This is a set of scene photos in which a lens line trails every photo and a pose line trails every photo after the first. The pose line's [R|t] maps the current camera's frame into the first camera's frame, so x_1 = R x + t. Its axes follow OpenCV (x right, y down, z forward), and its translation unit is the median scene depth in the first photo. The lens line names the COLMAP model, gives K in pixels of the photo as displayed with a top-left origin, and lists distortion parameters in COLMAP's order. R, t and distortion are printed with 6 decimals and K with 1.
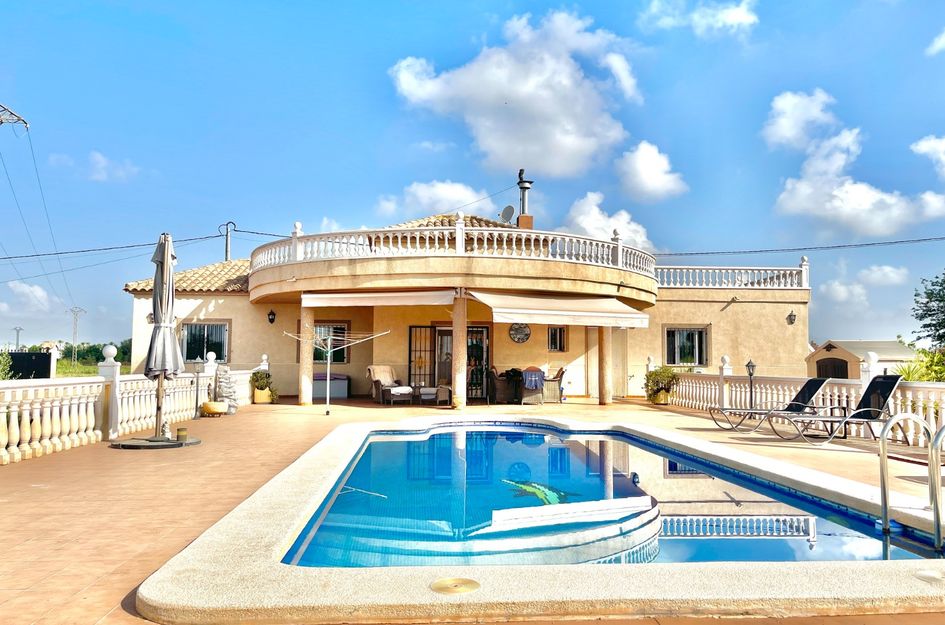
lens RADIAL K [[720.1, 0, 477.5], [0, 720.1, 316.4], [0, 0, 1]] dist [0.034167, 0.001026]
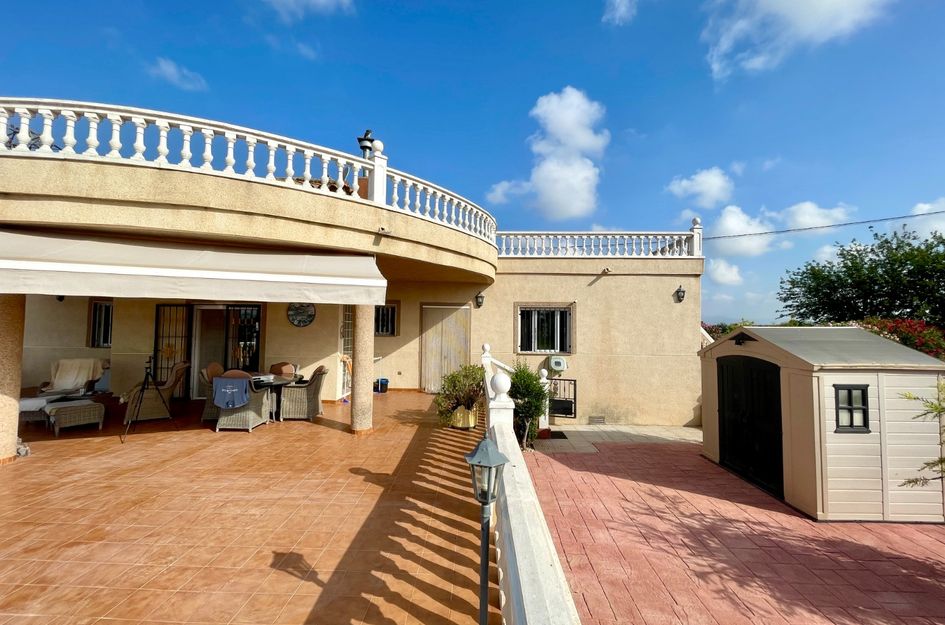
lens RADIAL K [[385.4, 0, 471.0], [0, 385.4, 312.7], [0, 0, 1]] dist [-0.001186, -0.000224]
pose [[0.995545, 0.001259, -0.094278, 0.260774], [0.001237, 0.999650, 0.026410, 0.011352], [0.094278, -0.026409, 0.995196, 0.591043]]
